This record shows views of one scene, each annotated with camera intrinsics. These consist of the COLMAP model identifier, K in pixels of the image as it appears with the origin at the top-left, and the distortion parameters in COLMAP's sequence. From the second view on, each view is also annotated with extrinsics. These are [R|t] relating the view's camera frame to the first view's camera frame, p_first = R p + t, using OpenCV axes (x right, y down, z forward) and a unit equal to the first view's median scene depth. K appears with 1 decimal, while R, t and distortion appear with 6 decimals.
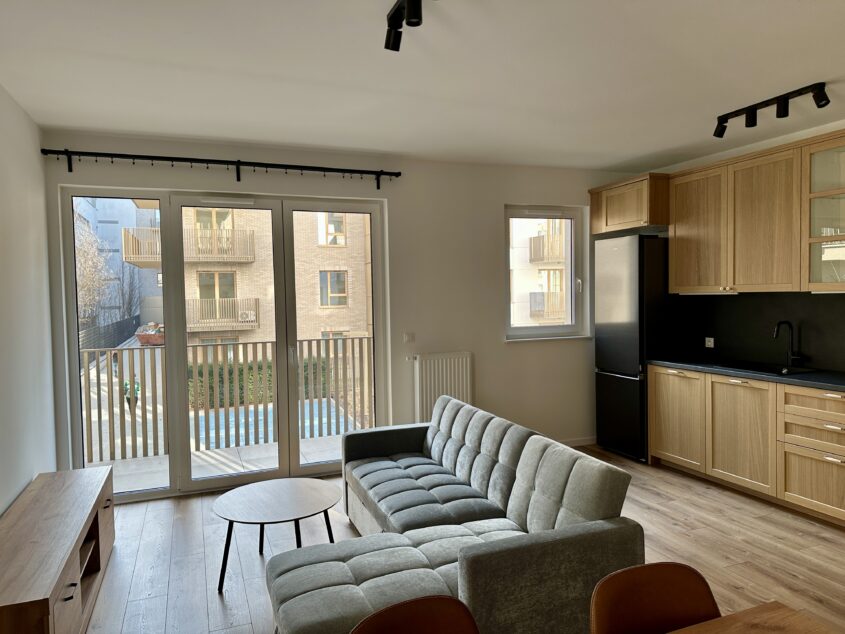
lens RADIAL K [[589.8, 0, 417.5], [0, 589.8, 312.5], [0, 0, 1]] dist [0.107441, -0.139386]
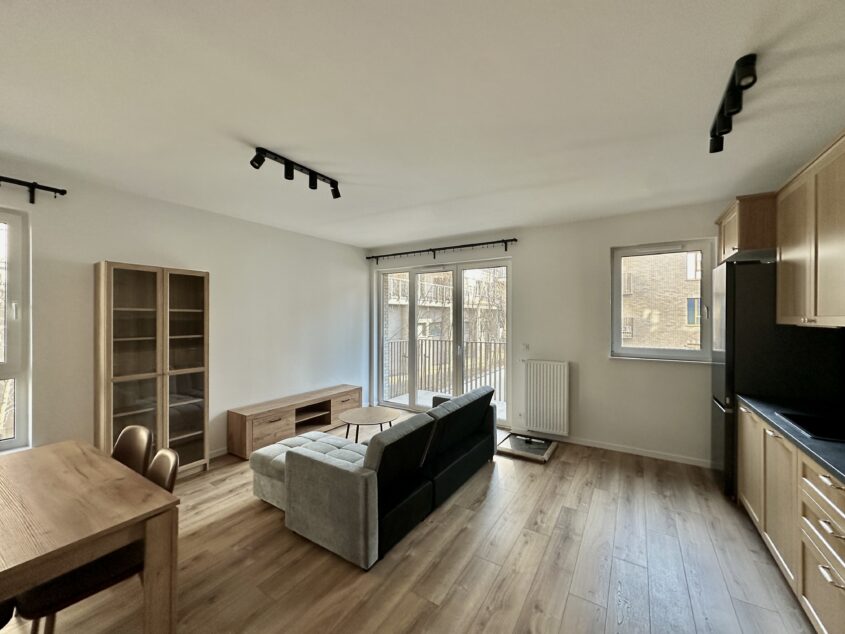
lens RADIAL K [[338.8, 0, 422.5], [0, 338.8, 317.0], [0, 0, 1]] dist [-0.002114, -0.000011]
pose [[0.591127, 0.020696, -0.806313, 0.555531], [-0.036325, 0.999340, -0.000981, -0.024853], [0.805760, 0.029869, 0.591489, 0.302758]]
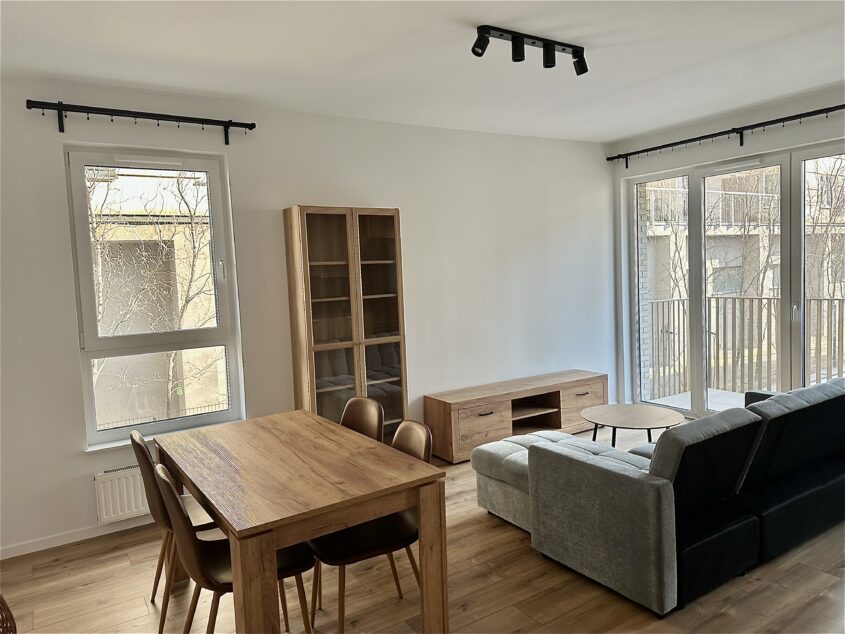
lens RADIAL K [[589.8, 0, 417.5], [0, 589.8, 312.5], [0, 0, 1]] dist [0.107441, -0.139386]
pose [[0.202238, 0.078977, -0.976147, 0.629054], [0.012021, 0.996468, 0.083112, -0.018357], [0.979263, -0.028542, 0.200574, 0.200660]]
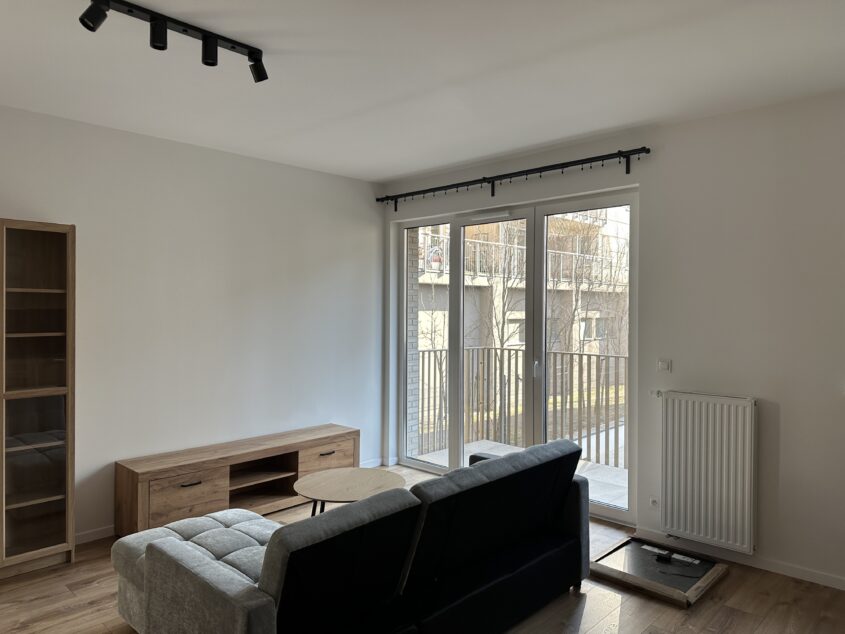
lens RADIAL K [[589.8, 0, 417.5], [0, 589.8, 312.5], [0, 0, 1]] dist [0.107441, -0.139386]
pose [[0.423950, 0.028054, -0.905251, 0.566993], [-0.040112, 0.999121, 0.012178, -0.022339], [0.904797, 0.031149, 0.424703, 0.426916]]
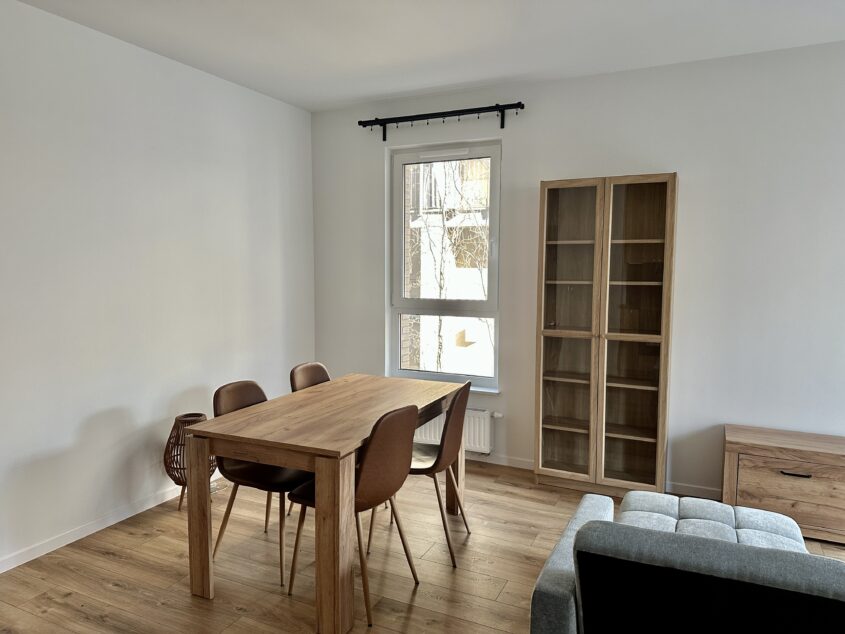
lens RADIAL K [[589.8, 0, 417.5], [0, 589.8, 312.5], [0, 0, 1]] dist [0.107441, -0.139386]
pose [[-0.735806, 0.070442, -0.673519, 0.445137], [-0.010014, 0.993335, 0.114830, -0.015875], [0.677119, 0.091237, -0.730196, 0.684559]]
